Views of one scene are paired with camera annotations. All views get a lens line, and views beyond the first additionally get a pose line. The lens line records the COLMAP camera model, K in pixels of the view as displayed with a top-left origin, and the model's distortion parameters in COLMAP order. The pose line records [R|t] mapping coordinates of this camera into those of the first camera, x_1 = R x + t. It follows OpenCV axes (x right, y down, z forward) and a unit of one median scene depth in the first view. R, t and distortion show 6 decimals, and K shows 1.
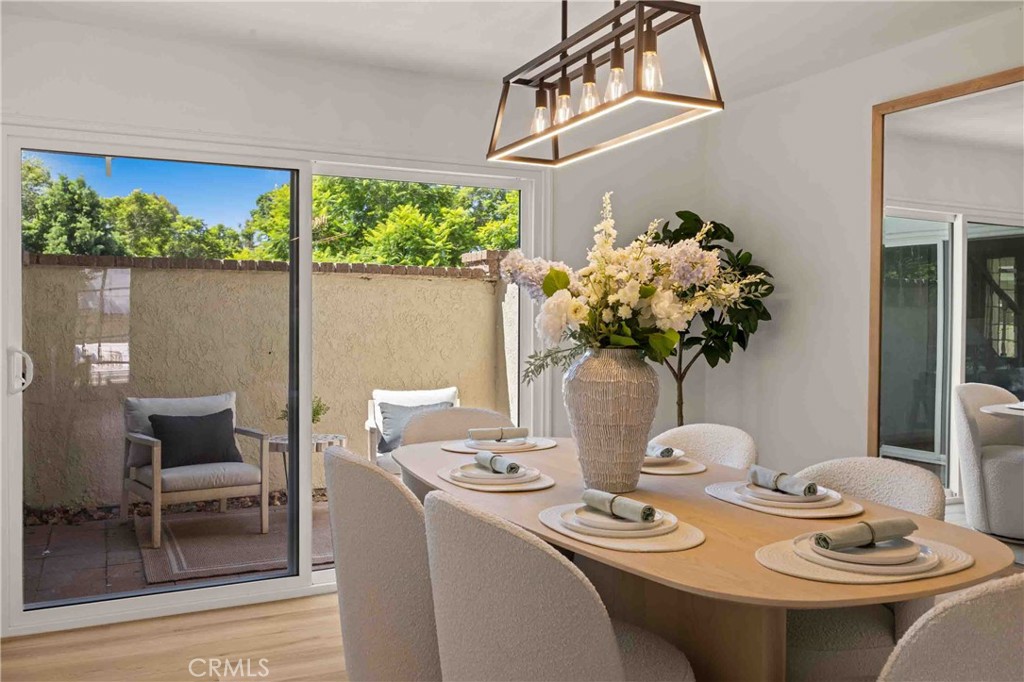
lens RADIAL K [[870.2, 0, 509.3], [0, 870.2, 341.6], [0, 0, 1]] dist [-0.000023, 0.001749]
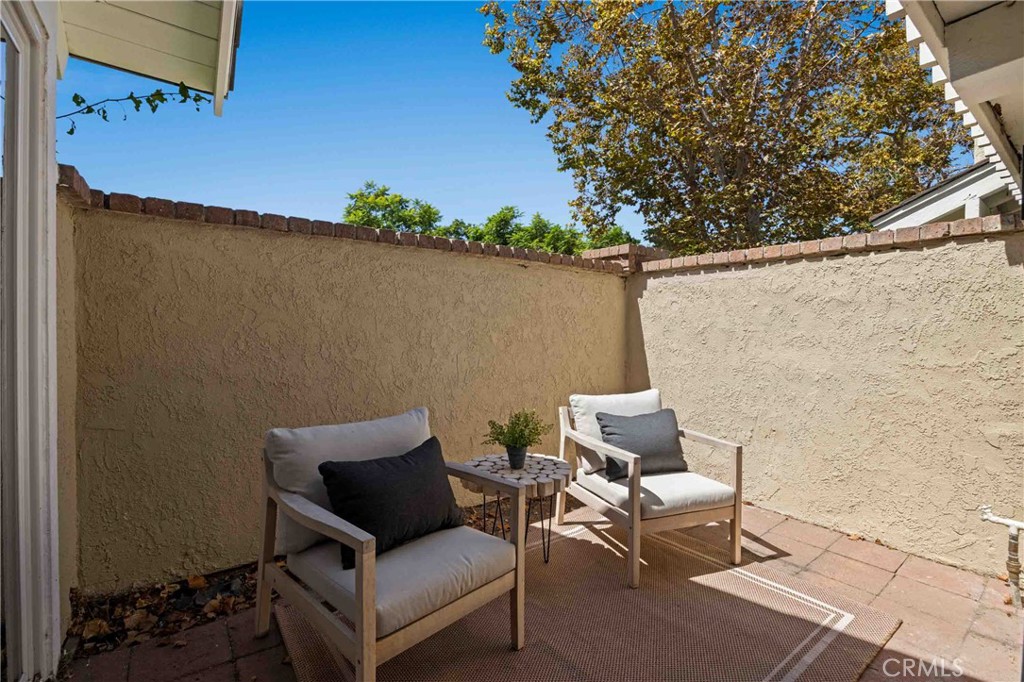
lens RADIAL K [[483.0, 0, 518.9], [0, 483.0, 338.8], [0, 0, 1]] dist [-0.015292, 0.000094]
pose [[0.983412, 0.003180, 0.181356, -0.285947], [-0.003097, 0.999995, -0.000742, 0.003781], [-0.181358, 0.000168, 0.983417, 0.558765]]
